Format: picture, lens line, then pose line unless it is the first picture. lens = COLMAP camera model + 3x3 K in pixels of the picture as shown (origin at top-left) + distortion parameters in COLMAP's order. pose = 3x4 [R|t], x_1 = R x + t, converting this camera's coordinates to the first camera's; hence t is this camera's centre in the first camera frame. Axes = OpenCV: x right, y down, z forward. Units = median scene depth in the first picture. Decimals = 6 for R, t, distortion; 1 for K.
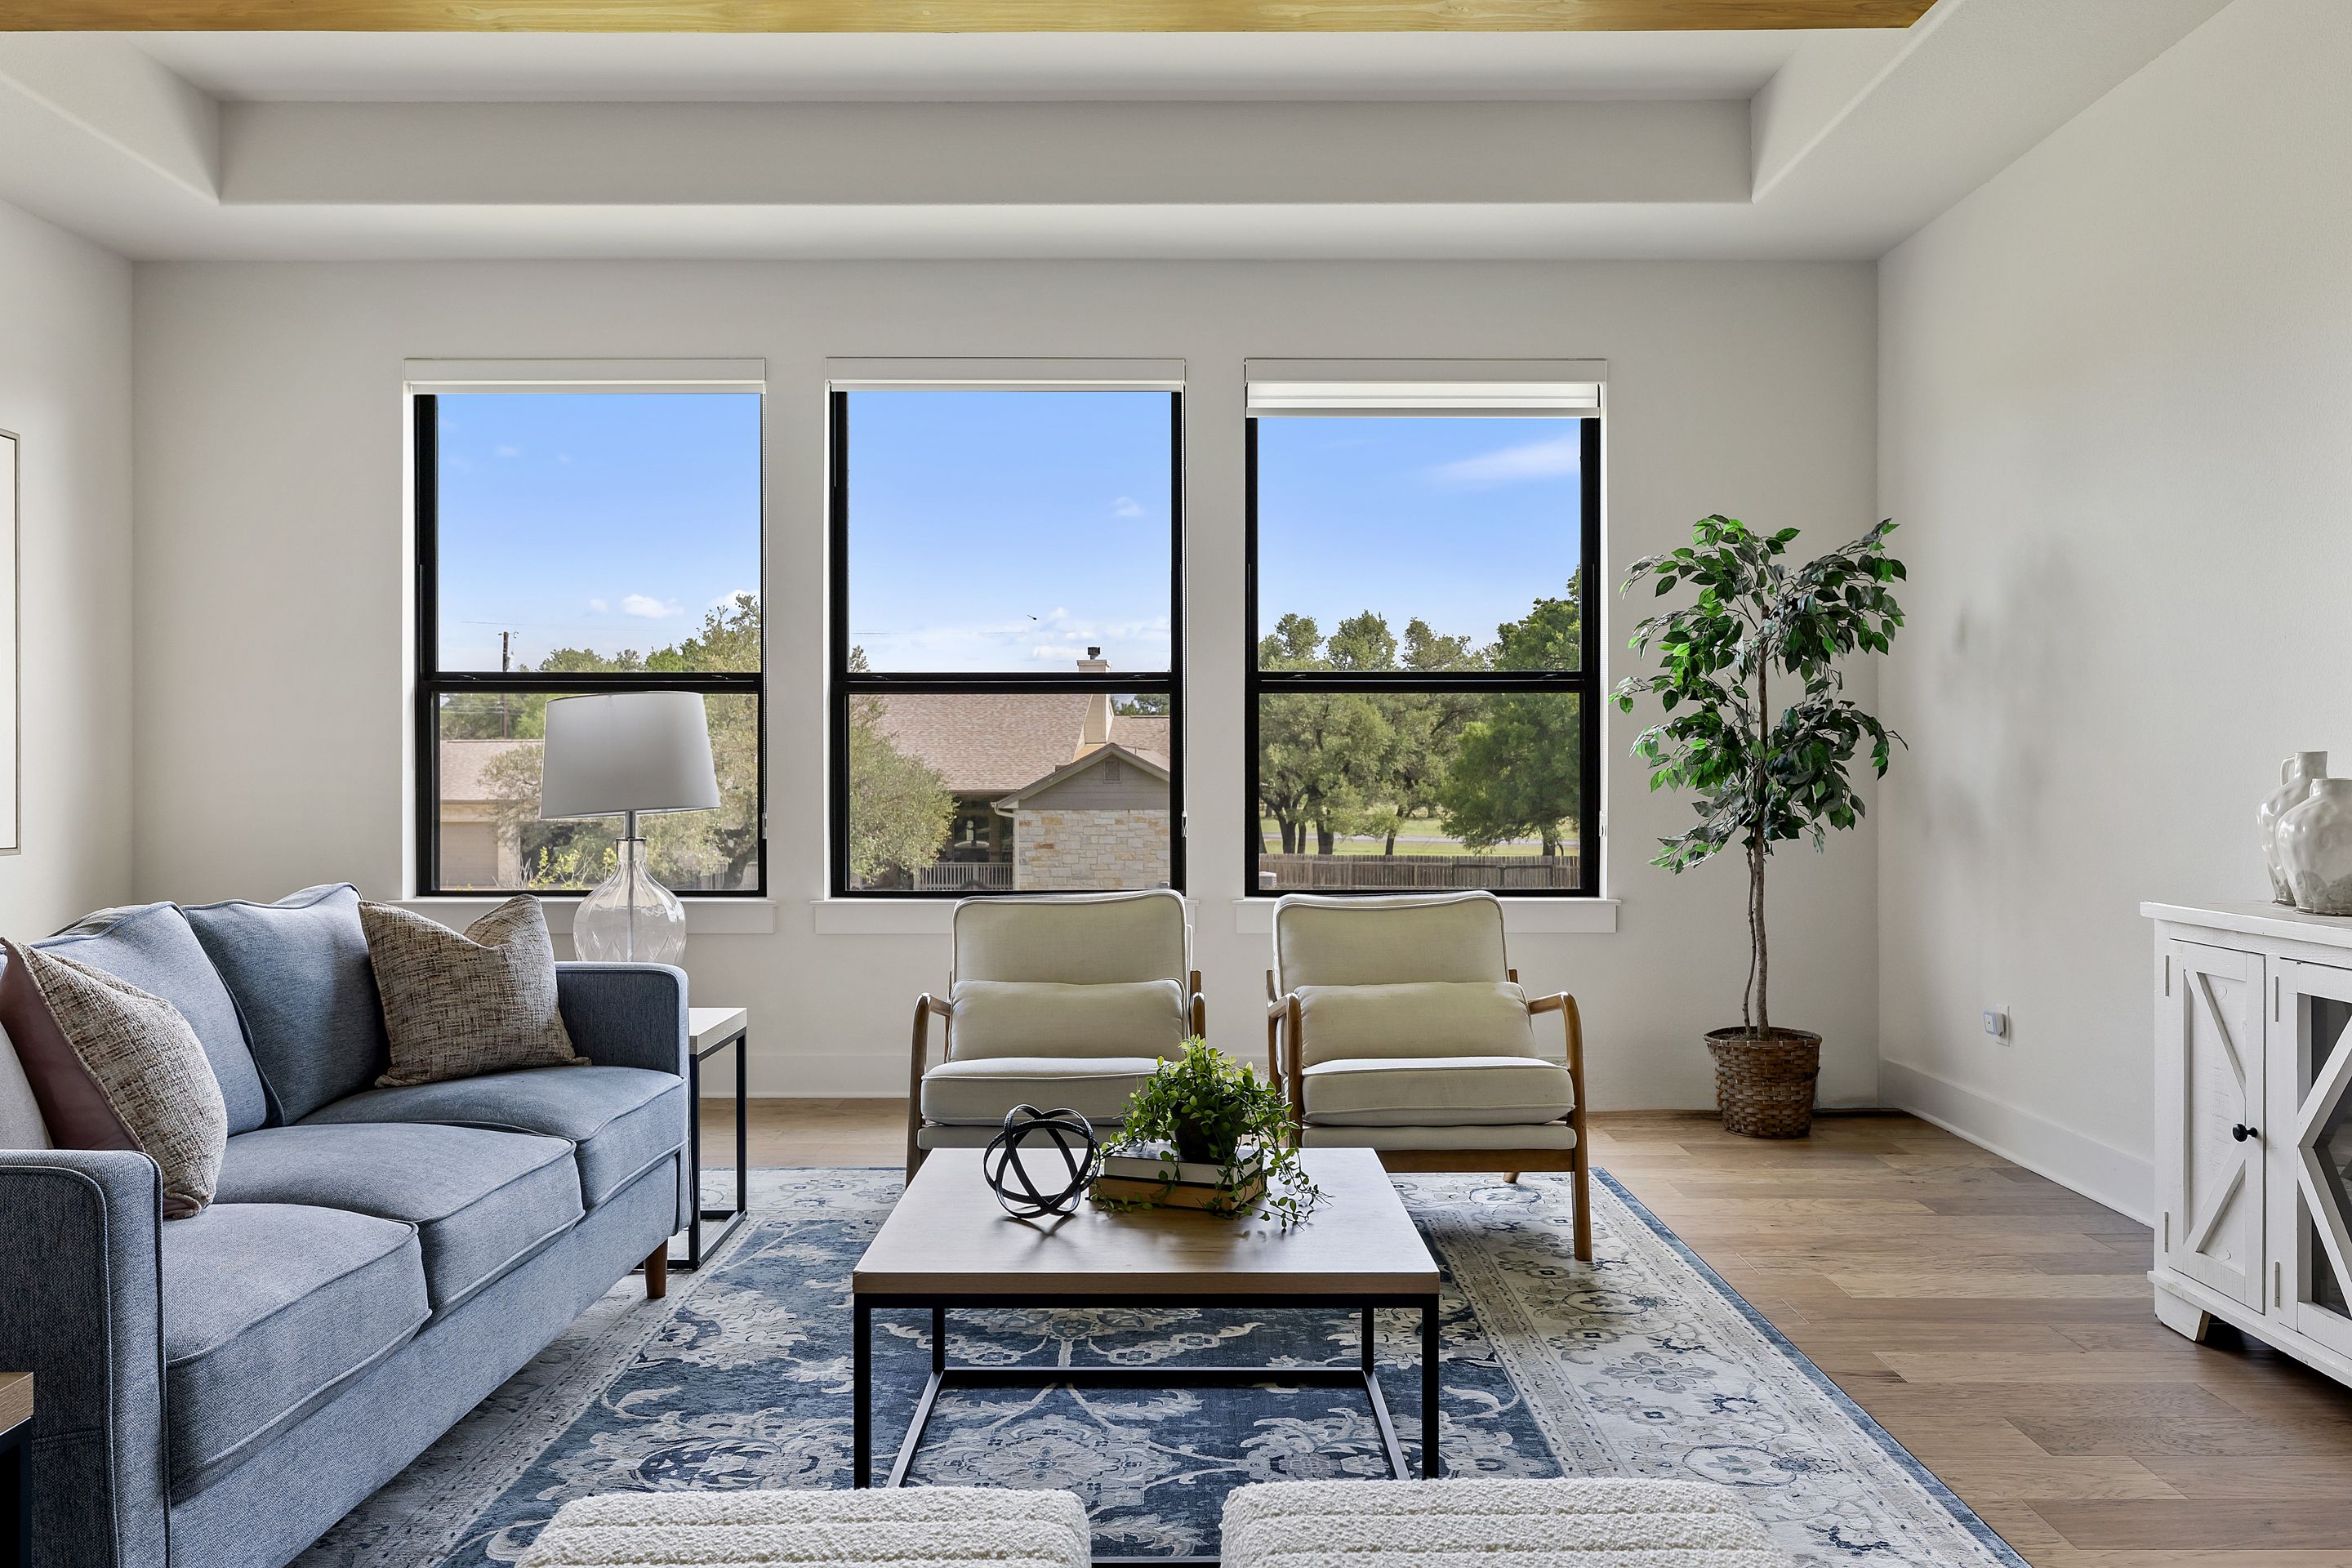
lens RADIAL K [[1751.3, 0, 1179.0], [0, 1751.3, 774.1], [0, 0, 1]] dist [-0.003060, 0.001467]
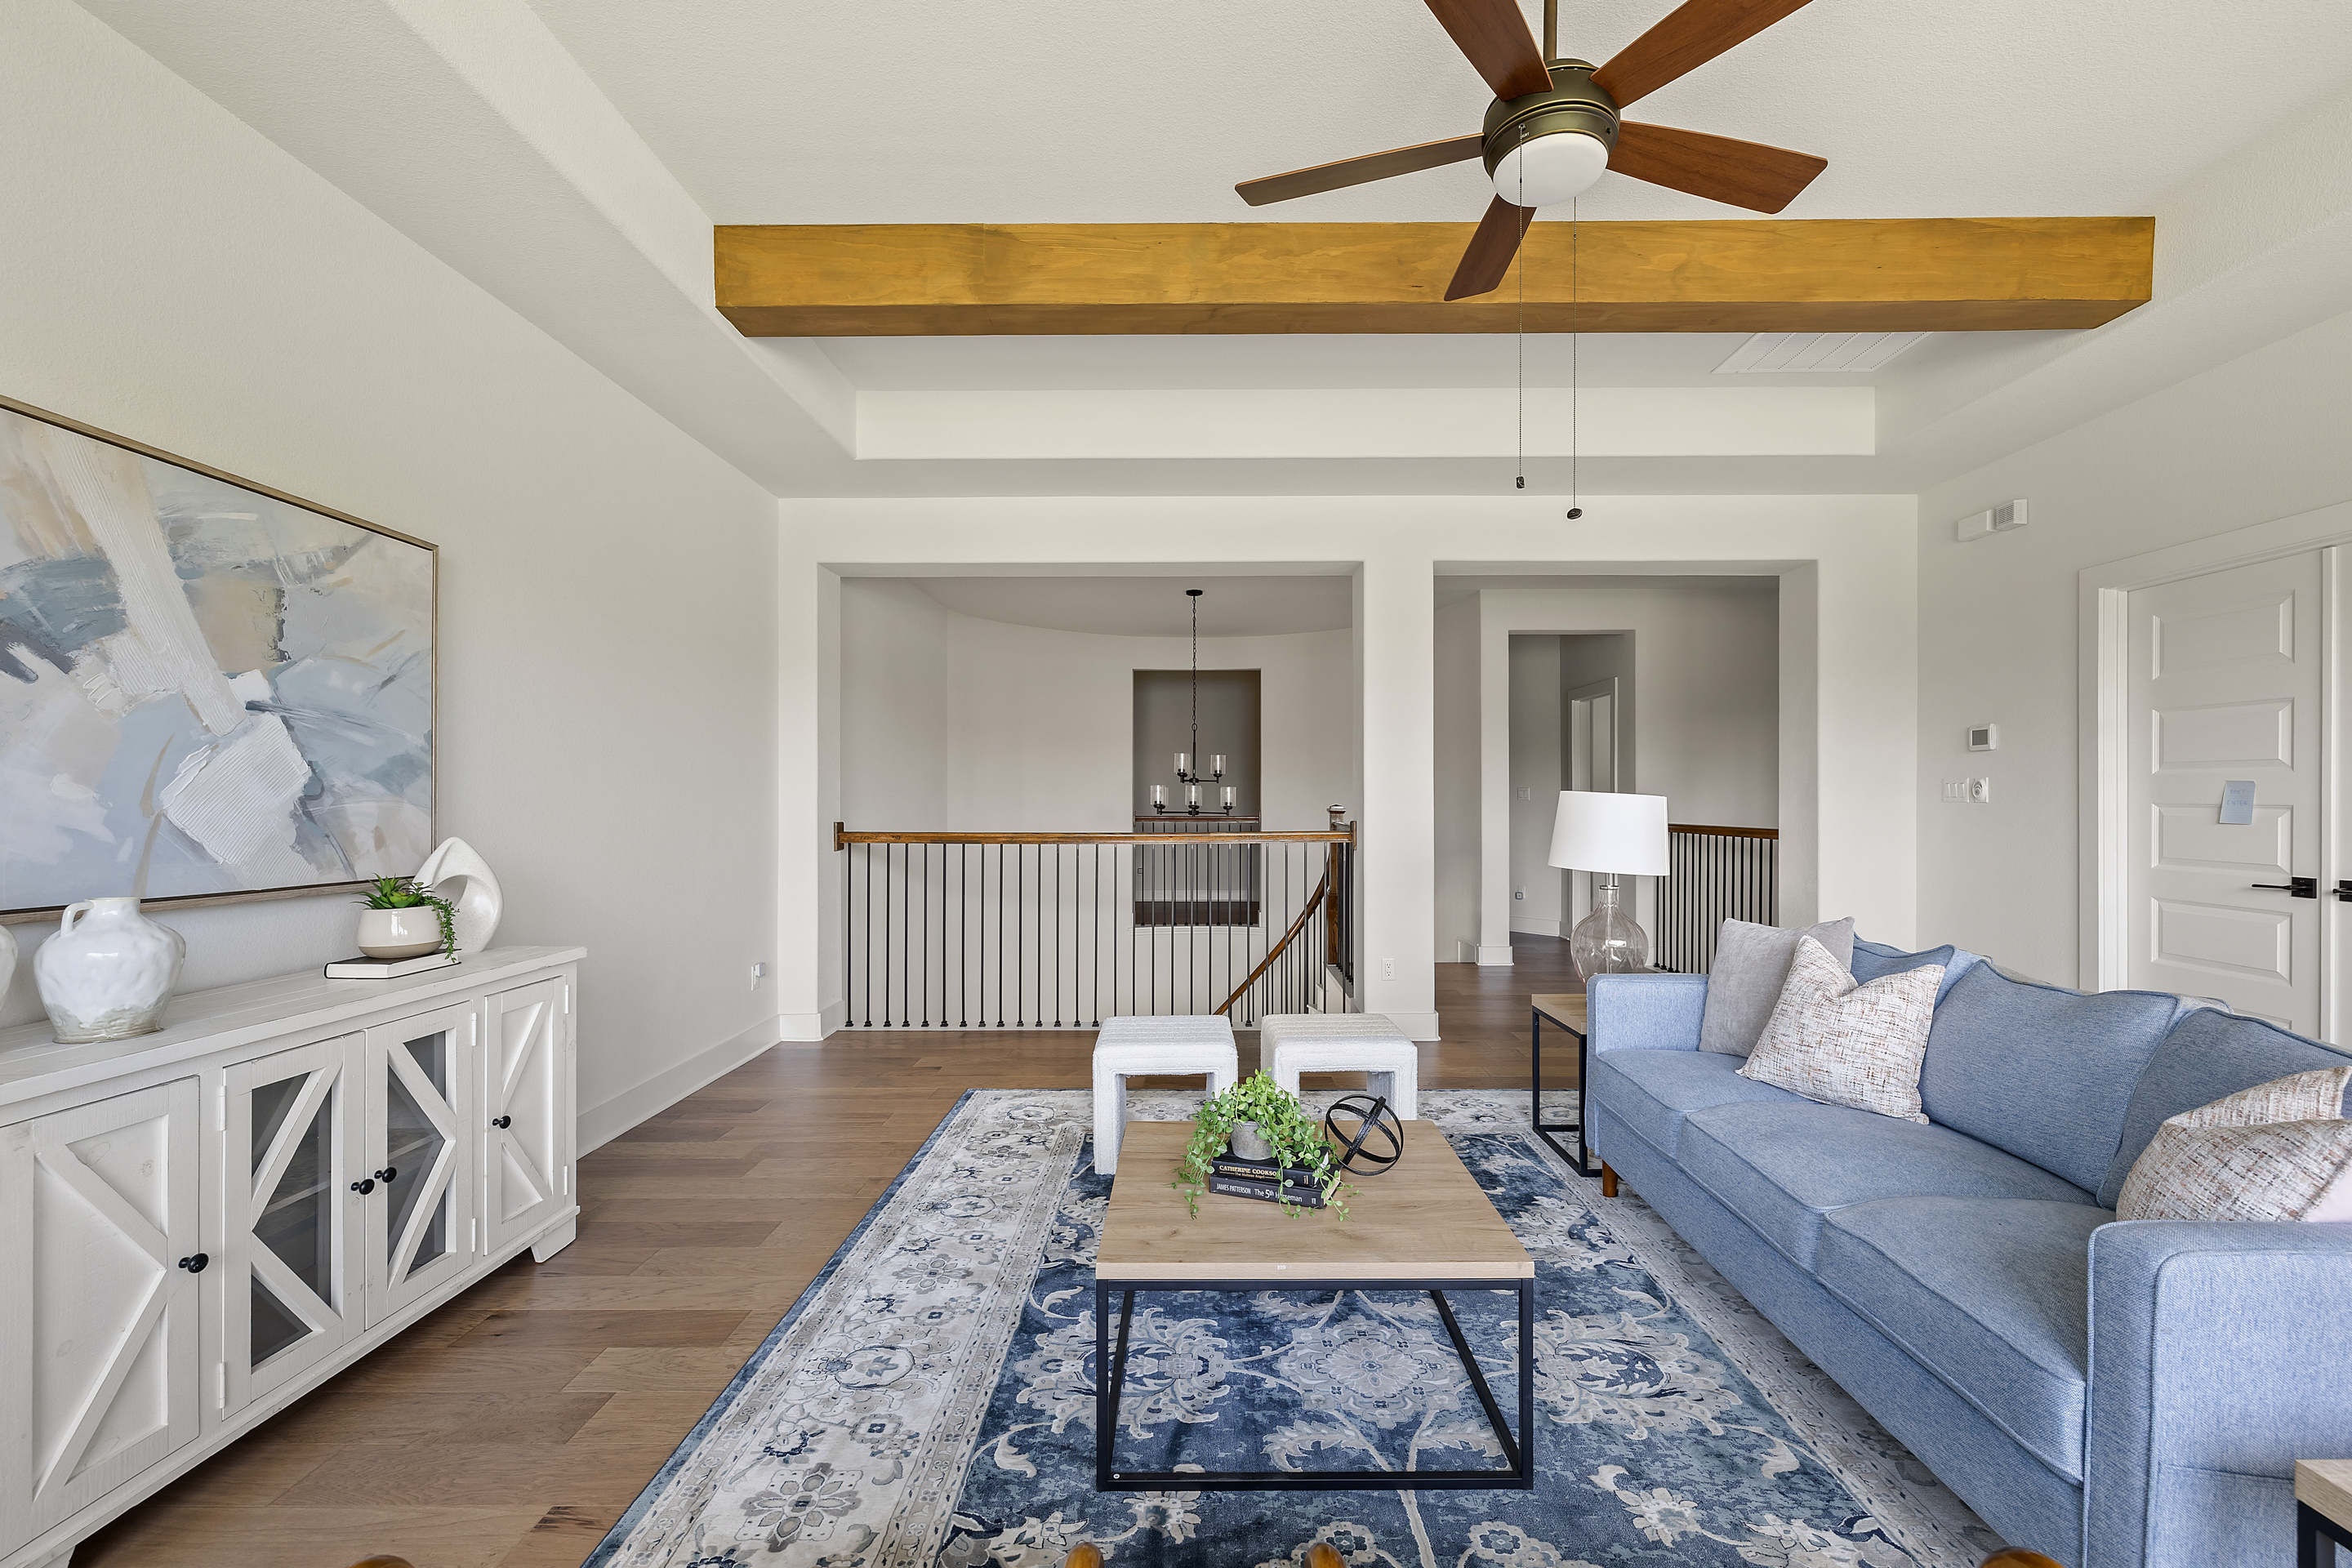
lens RADIAL K [[978.7, 0, 1194.0], [0, 978.7, 798.7], [0, 0, 1]] dist [0.001146, -0.000189]
pose [[-0.999953, 0.000537, 0.009706, 0.047197], [0.000525, 0.999999, -0.001213, -0.049395], [-0.009706, -0.001208, -0.999952, 1.499563]]
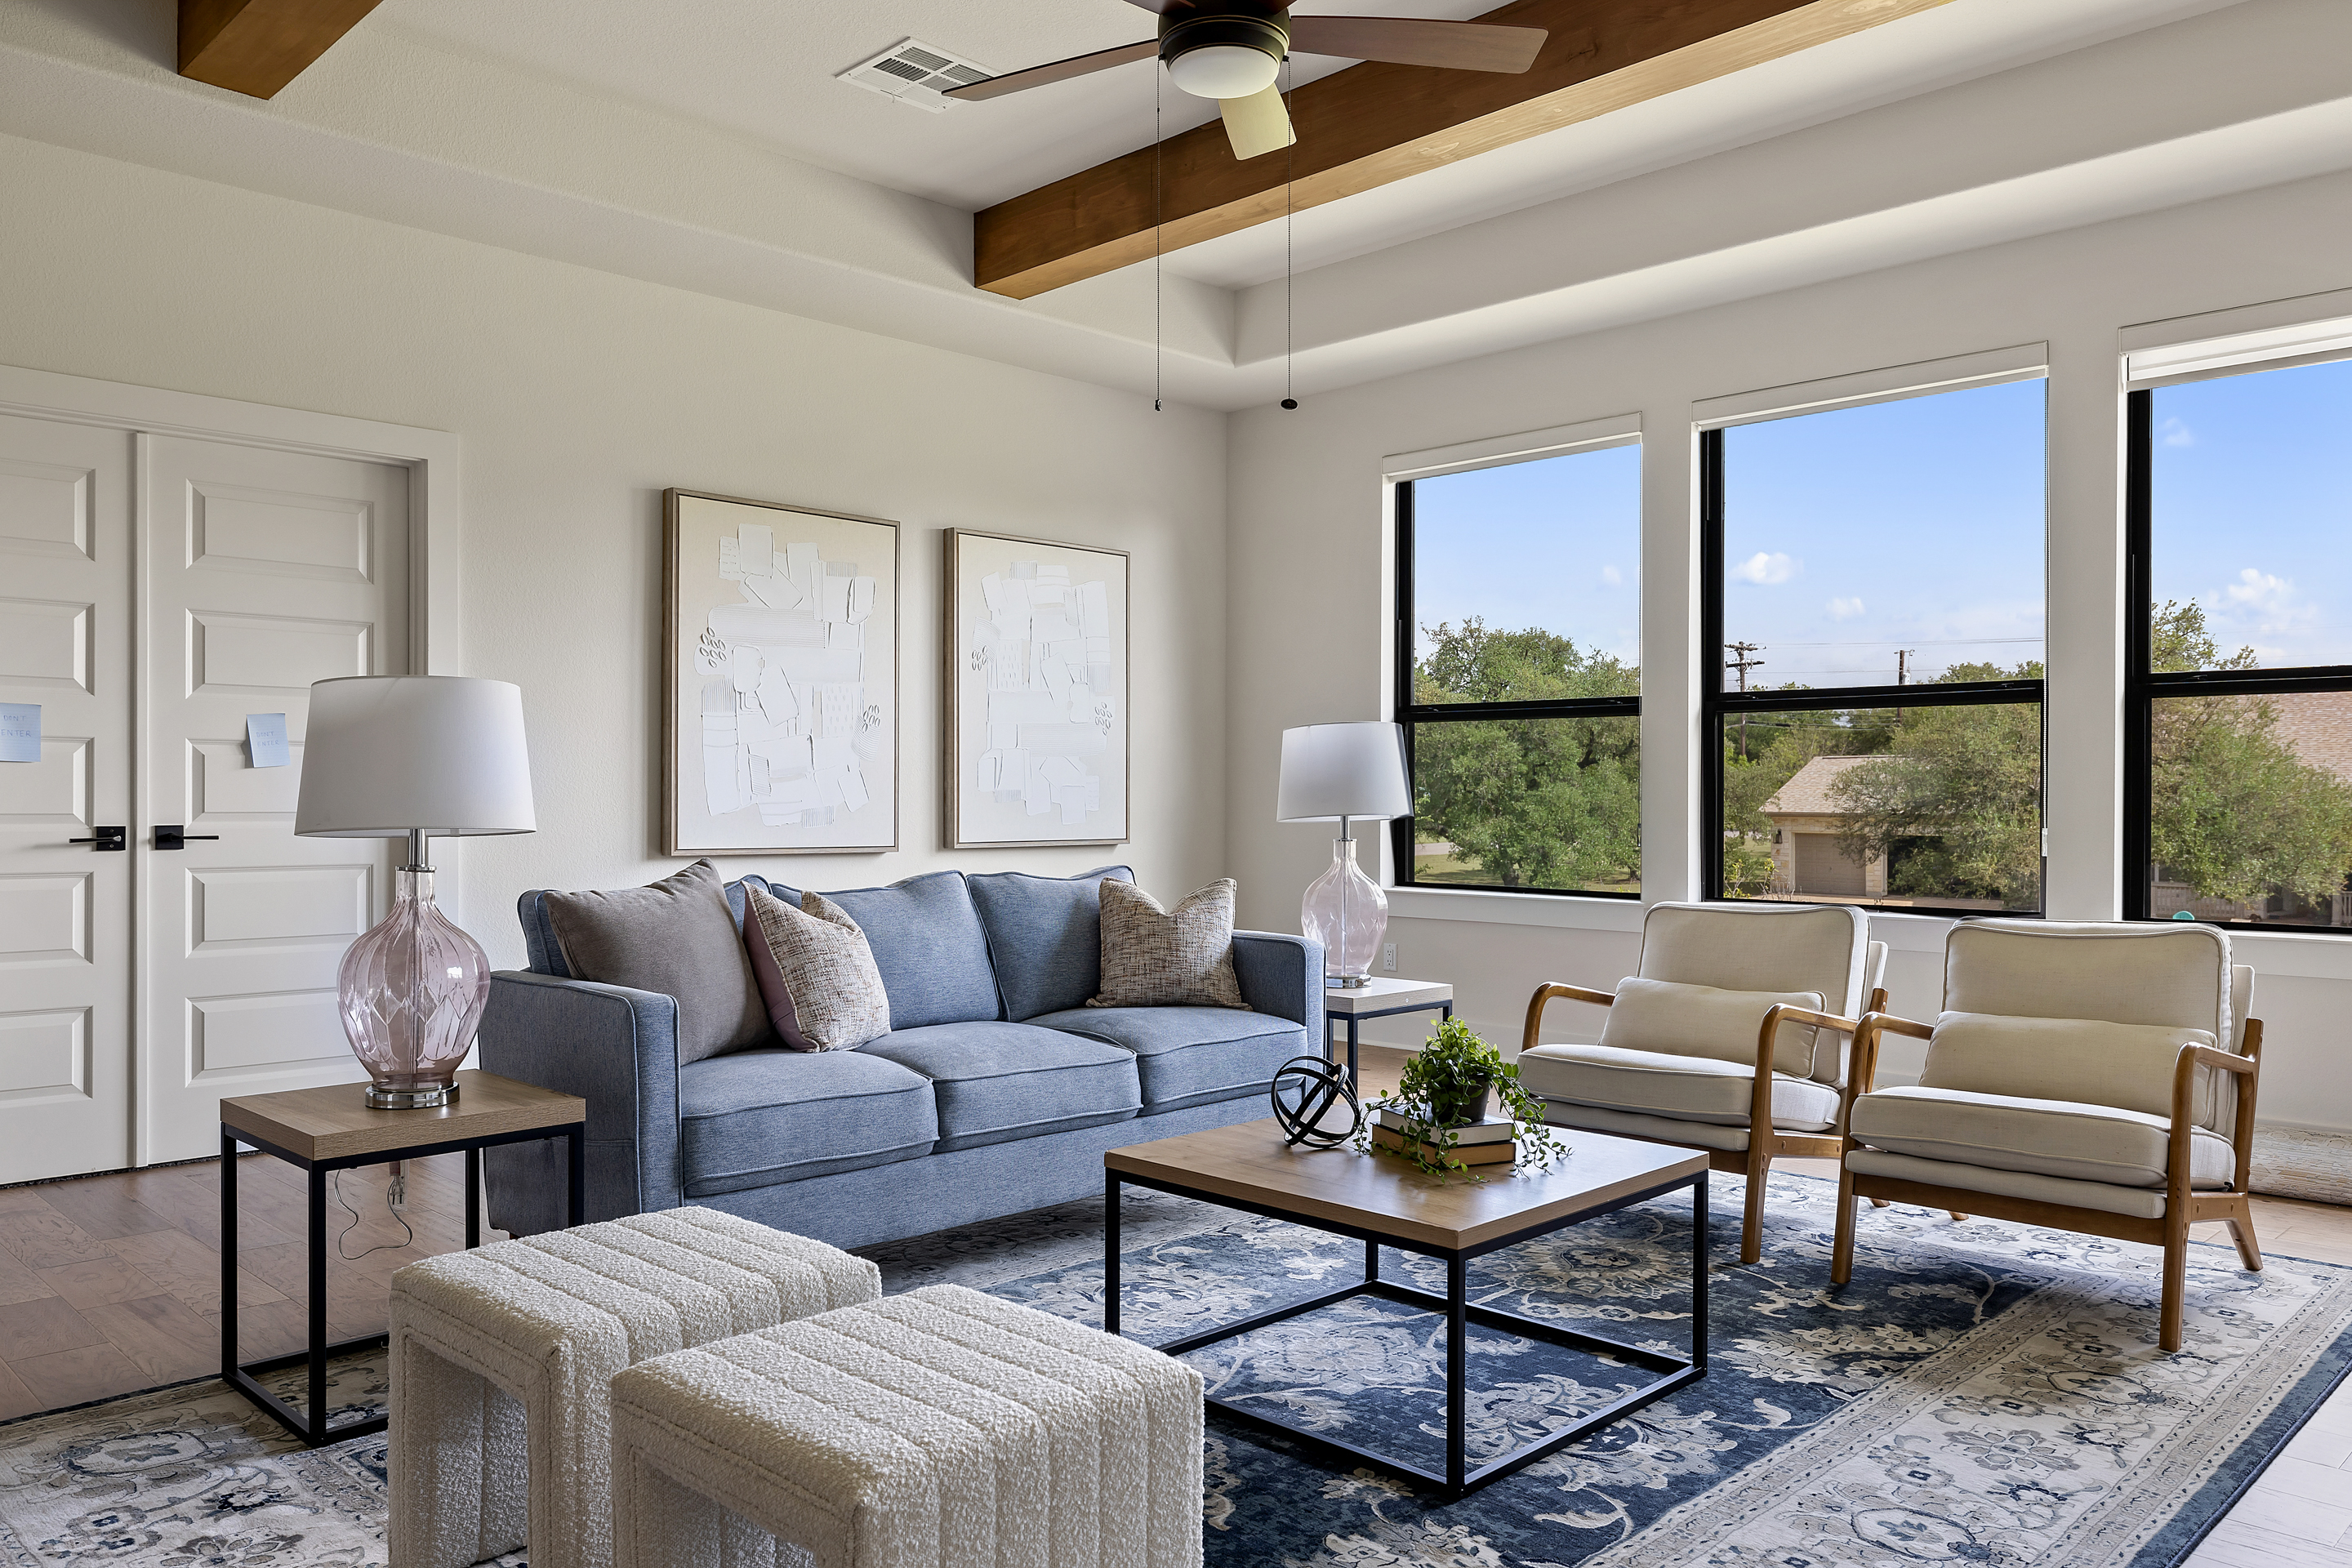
lens RADIAL K [[1691.6, 0, 1189.2], [0, 1691.6, 793.6], [0, 0, 1]] dist [-0.000737, 0.002783]
pose [[0.705715, 0.002205, -0.708492, 0.574895], [-0.000096, 0.999995, 0.003017, 0.000676], [0.708496, -0.002061, 0.705712, 0.081736]]
